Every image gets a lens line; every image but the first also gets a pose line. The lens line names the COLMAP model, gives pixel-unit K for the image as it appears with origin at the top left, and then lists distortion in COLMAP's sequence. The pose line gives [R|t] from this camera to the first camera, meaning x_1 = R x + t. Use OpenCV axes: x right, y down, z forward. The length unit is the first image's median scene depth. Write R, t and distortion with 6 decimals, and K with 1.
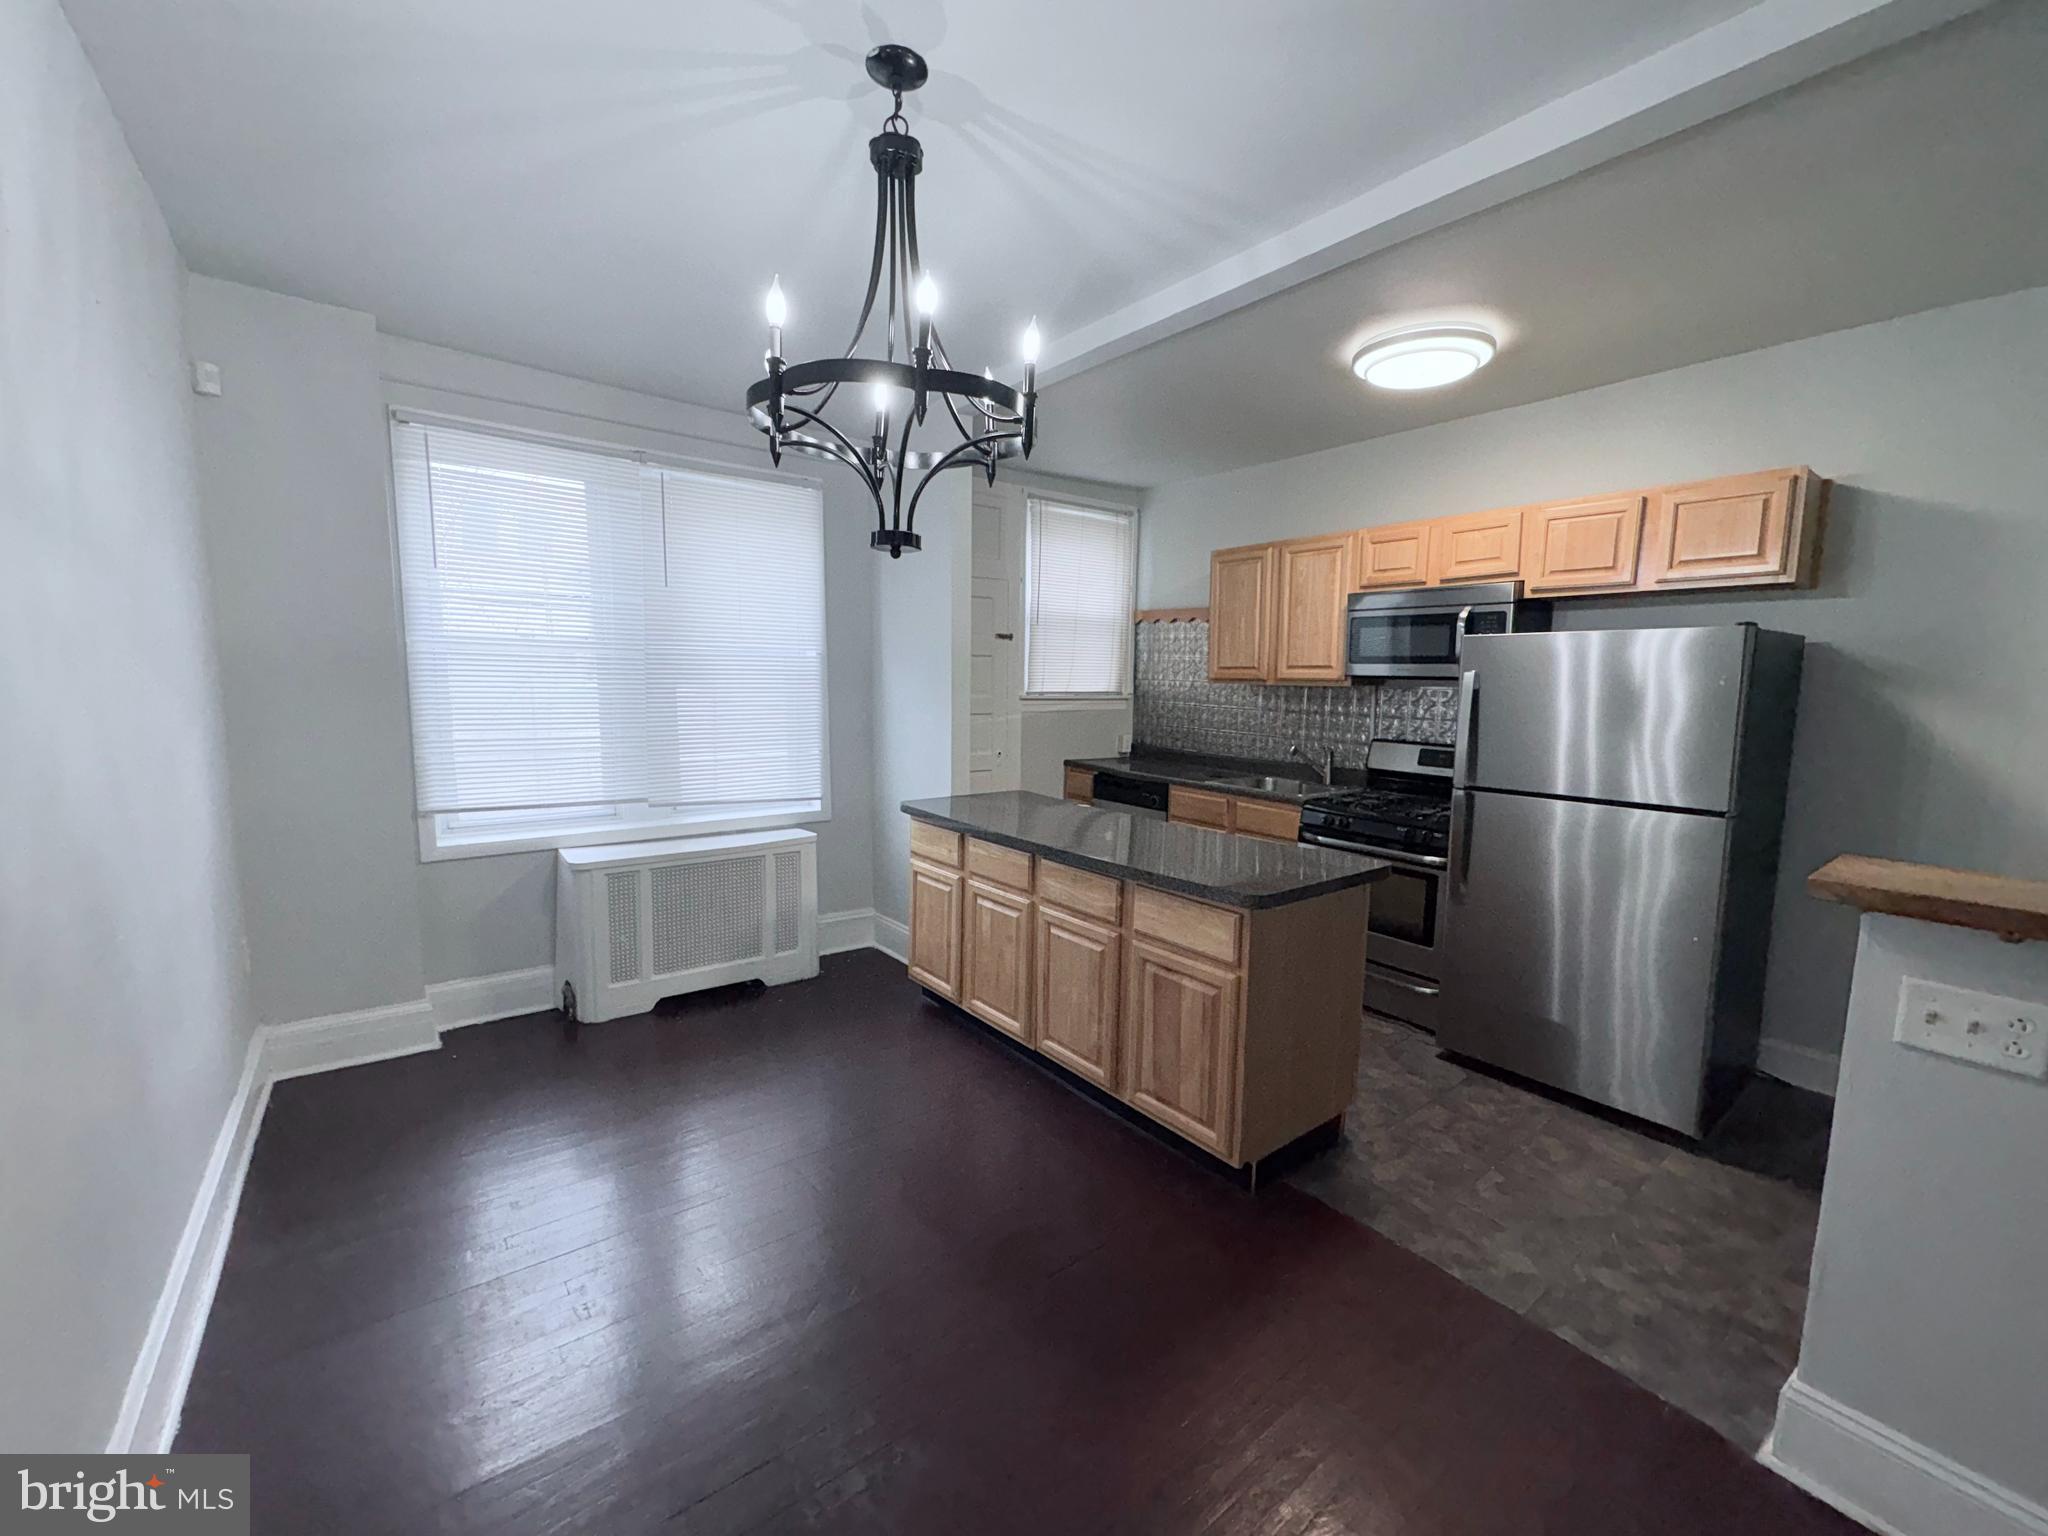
lens RADIAL K [[818.4, 0, 1022.5], [0, 818.4, 765.9], [0, 0, 1]] dist [0.000684, -0.000374]
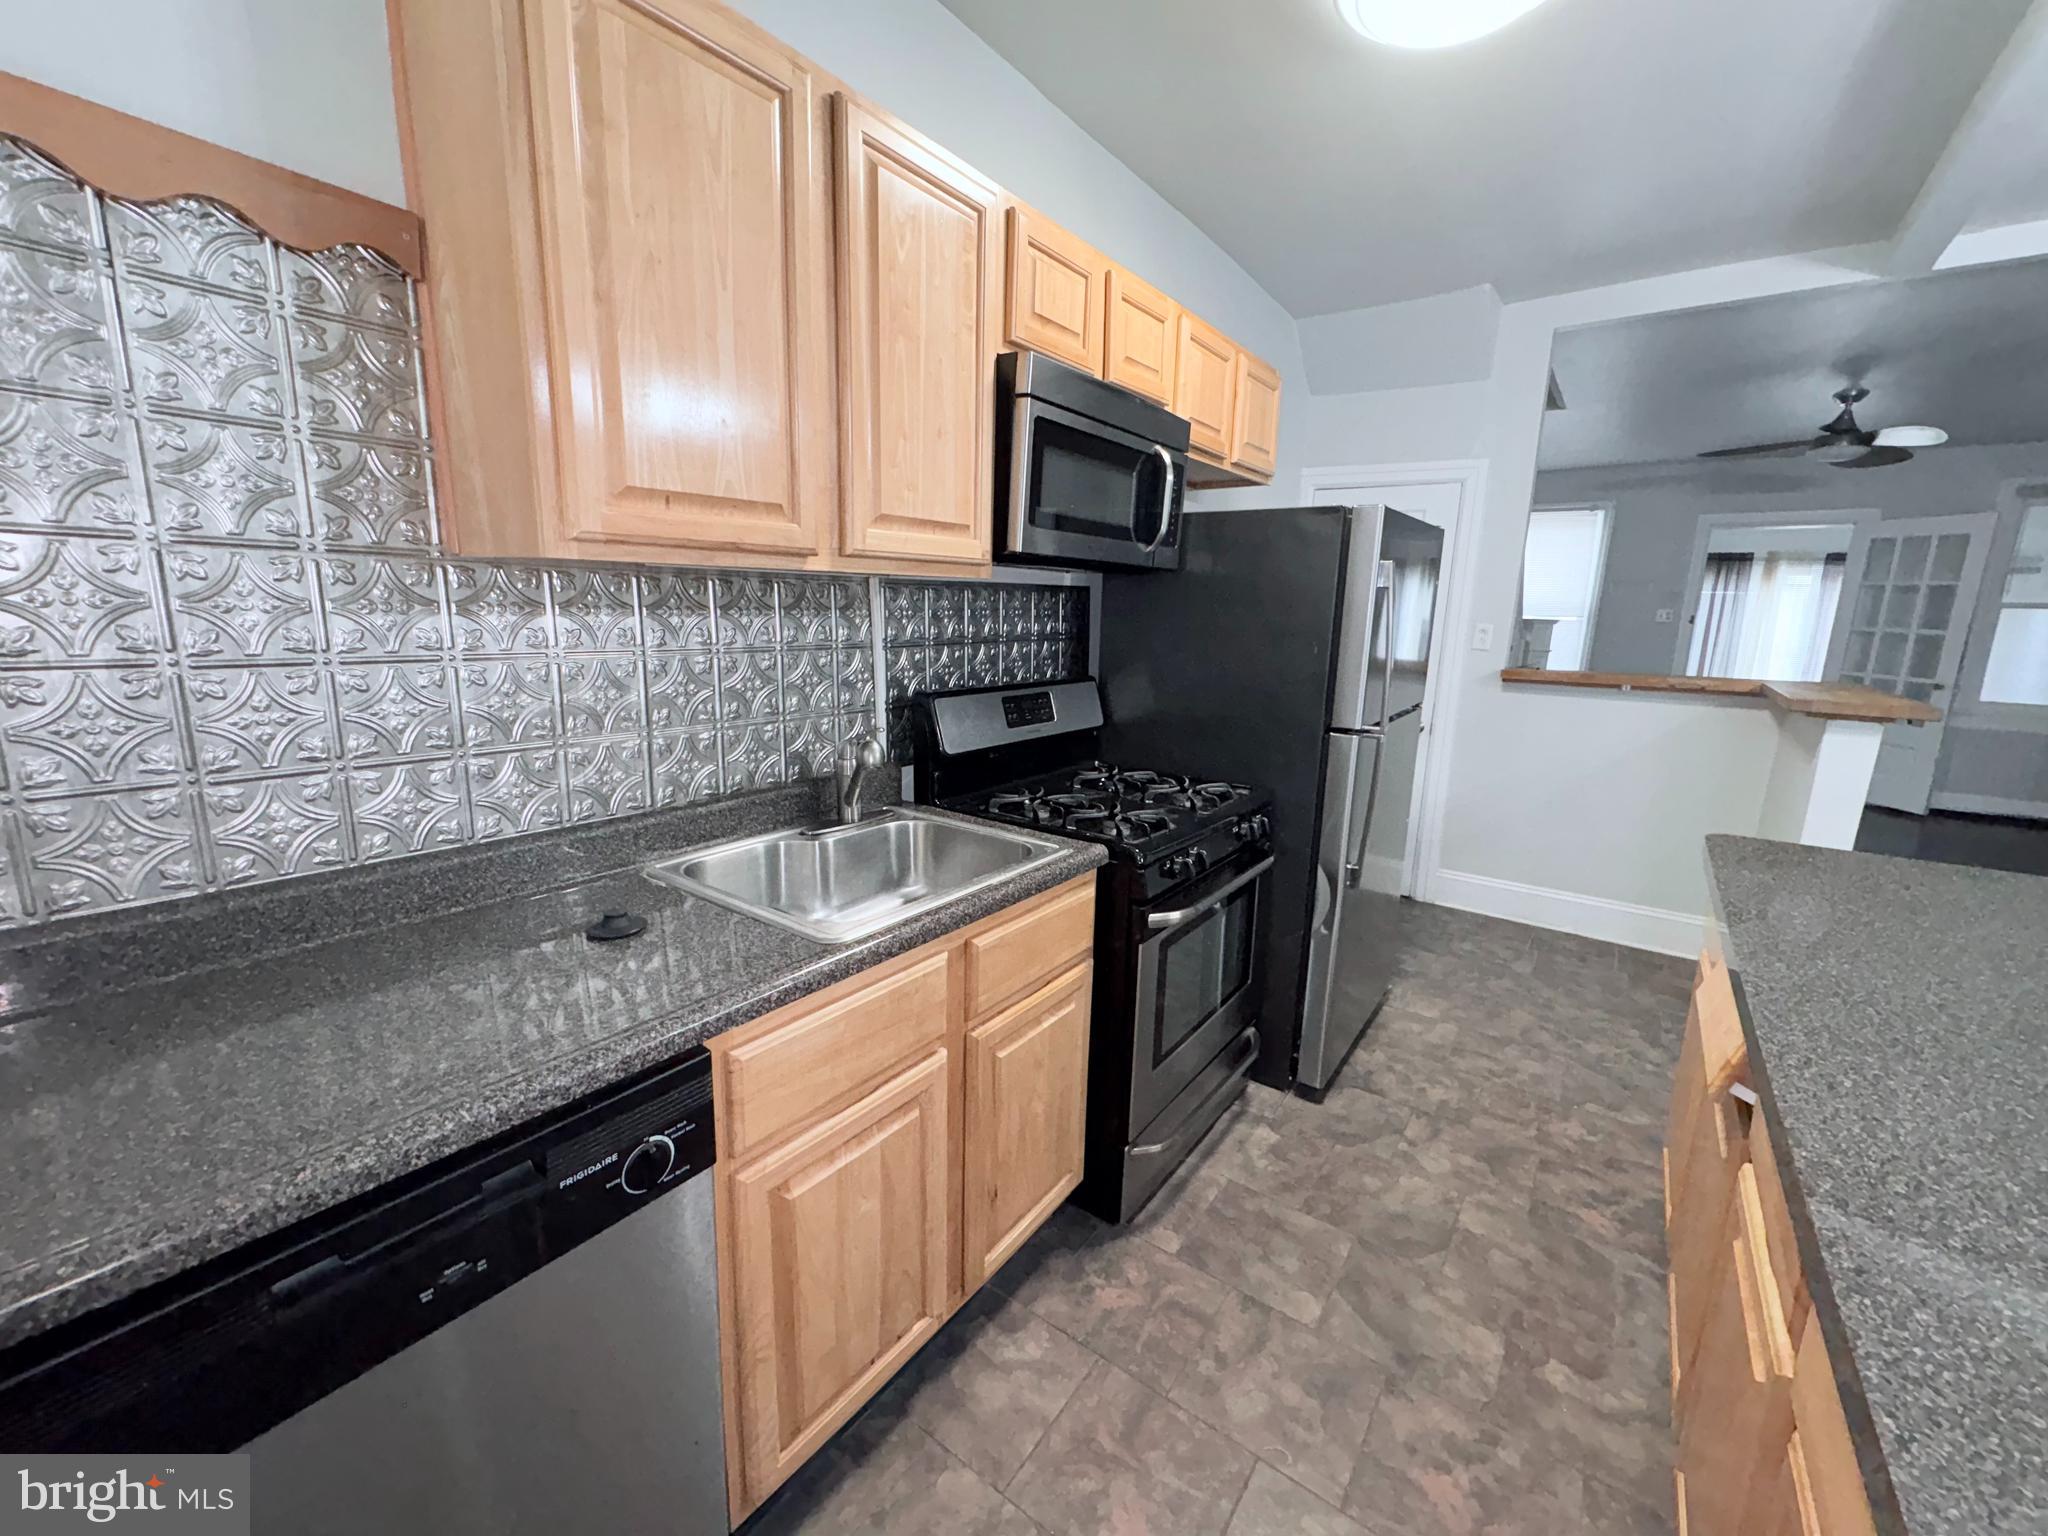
lens RADIAL K [[811.8, 0, 1027.6], [0, 811.8, 763.4], [0, 0, 1]] dist [-0.000815, -0.000512]
pose [[-0.272075, -0.204719, 0.940248, -0.033173], [0.083654, 0.968377, 0.235050, -0.107040], [-0.958633, 0.142607, -0.246345, 1.155156]]
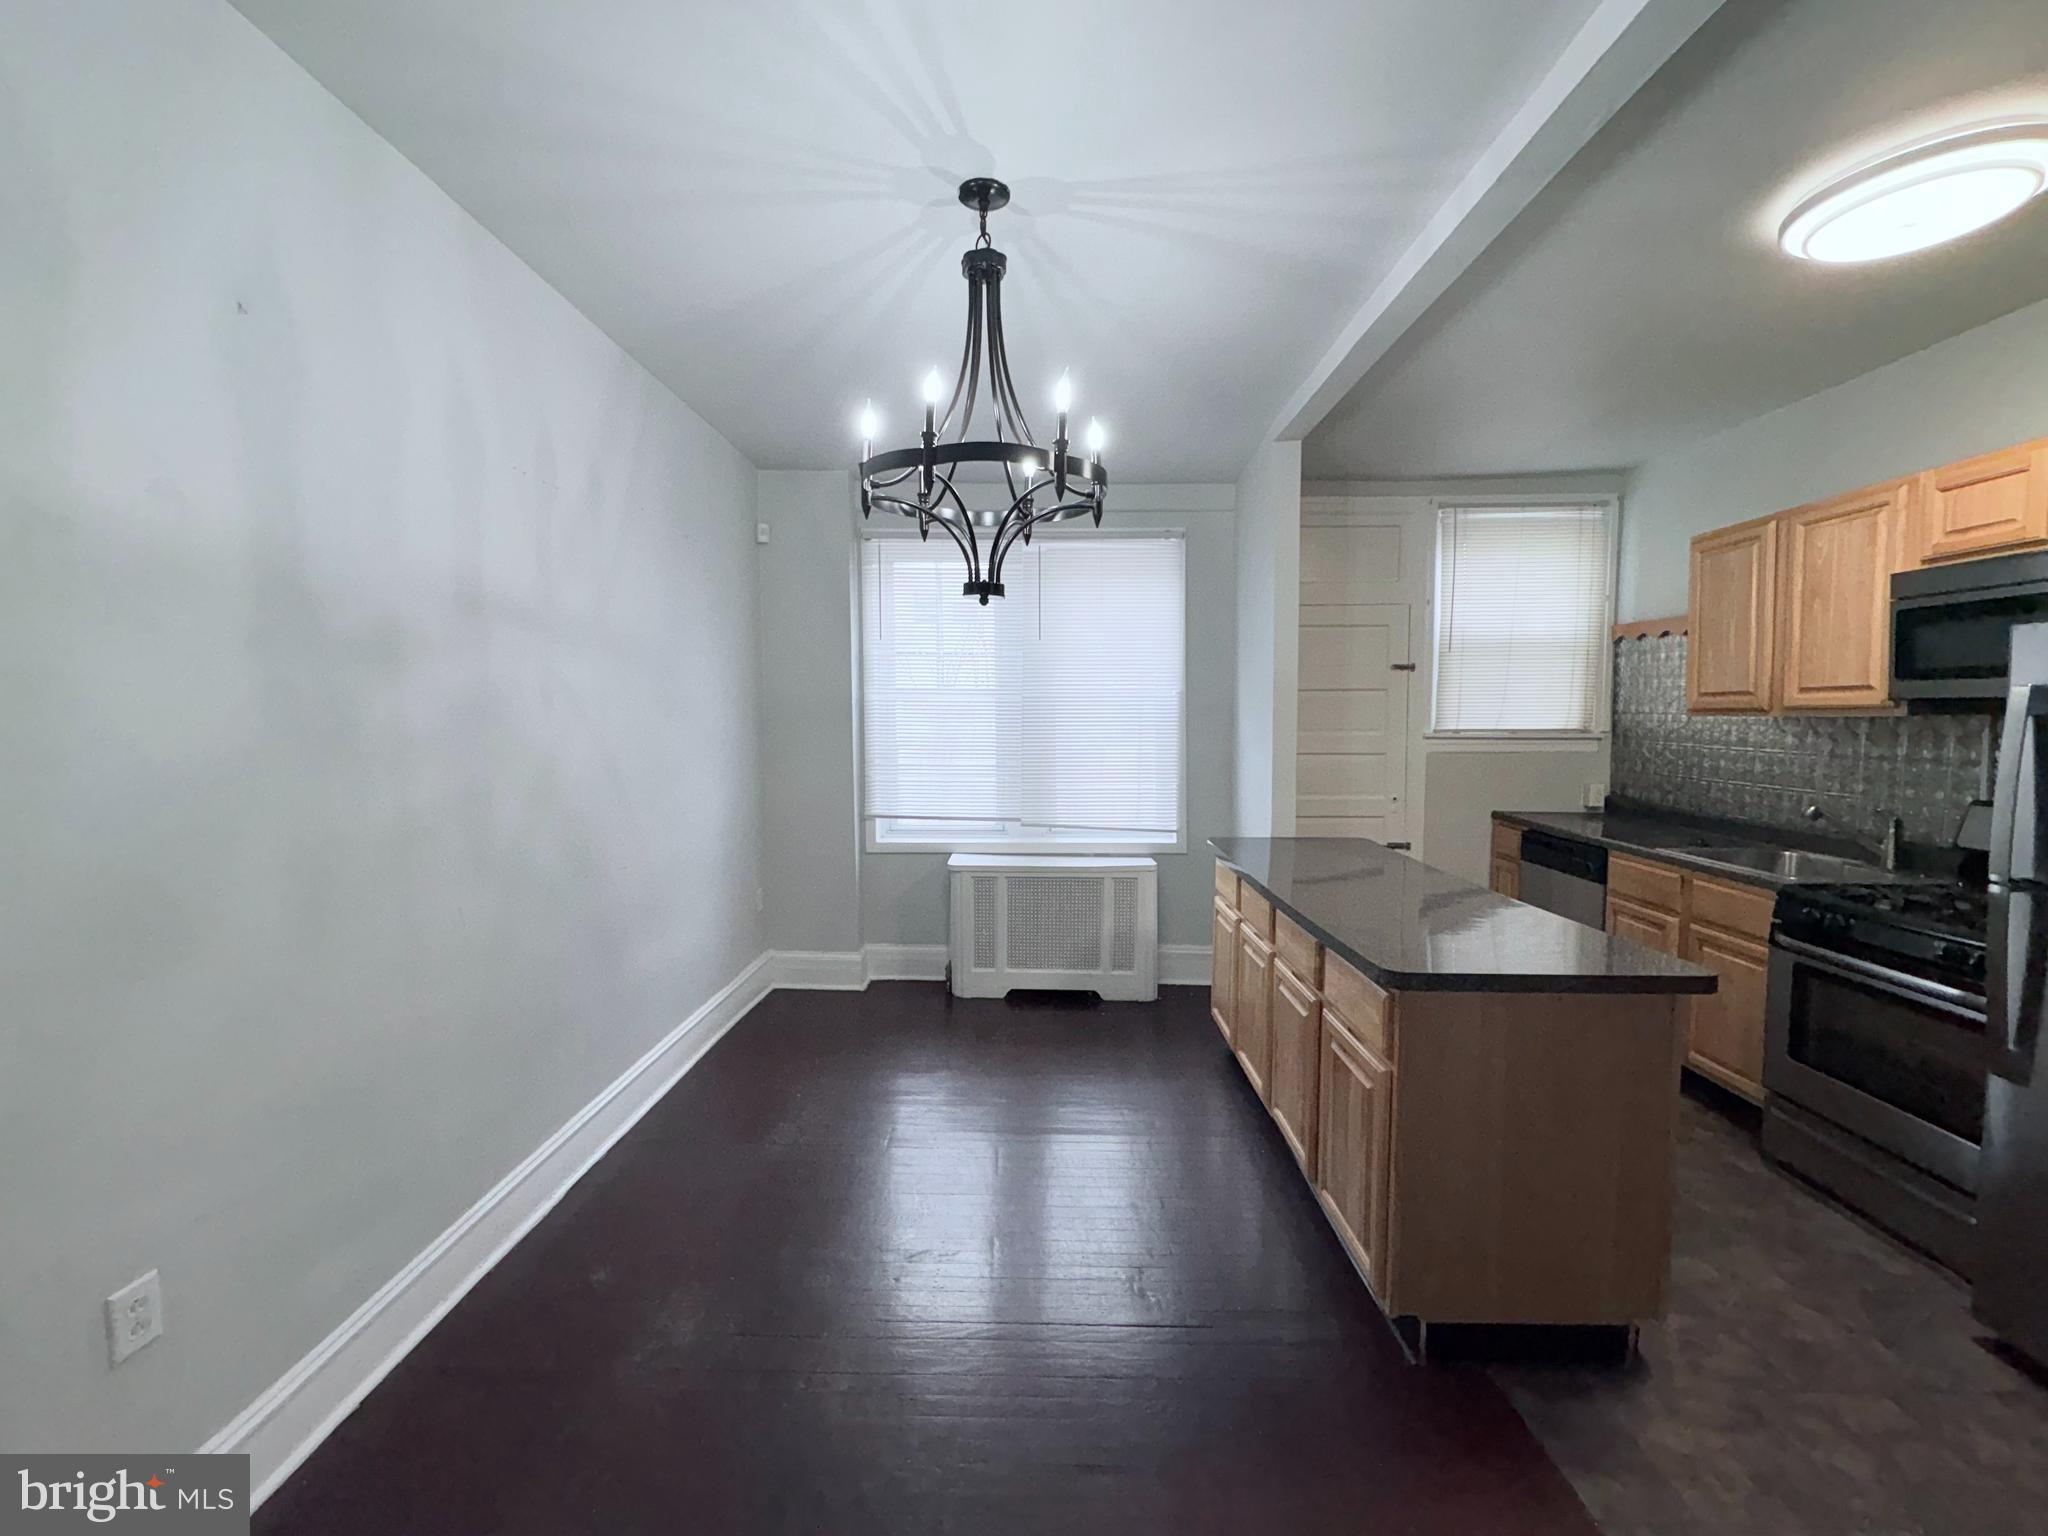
lens RADIAL K [[818.4, 0, 1022.5], [0, 818.4, 765.9], [0, 0, 1]] dist [0.000684, -0.000374]
pose [[0.776380, 0.023767, -0.629817, 0.281020], [-0.057157, 0.997826, -0.032803, 0.002117], [0.627668, 0.061466, 0.776051, 0.073512]]
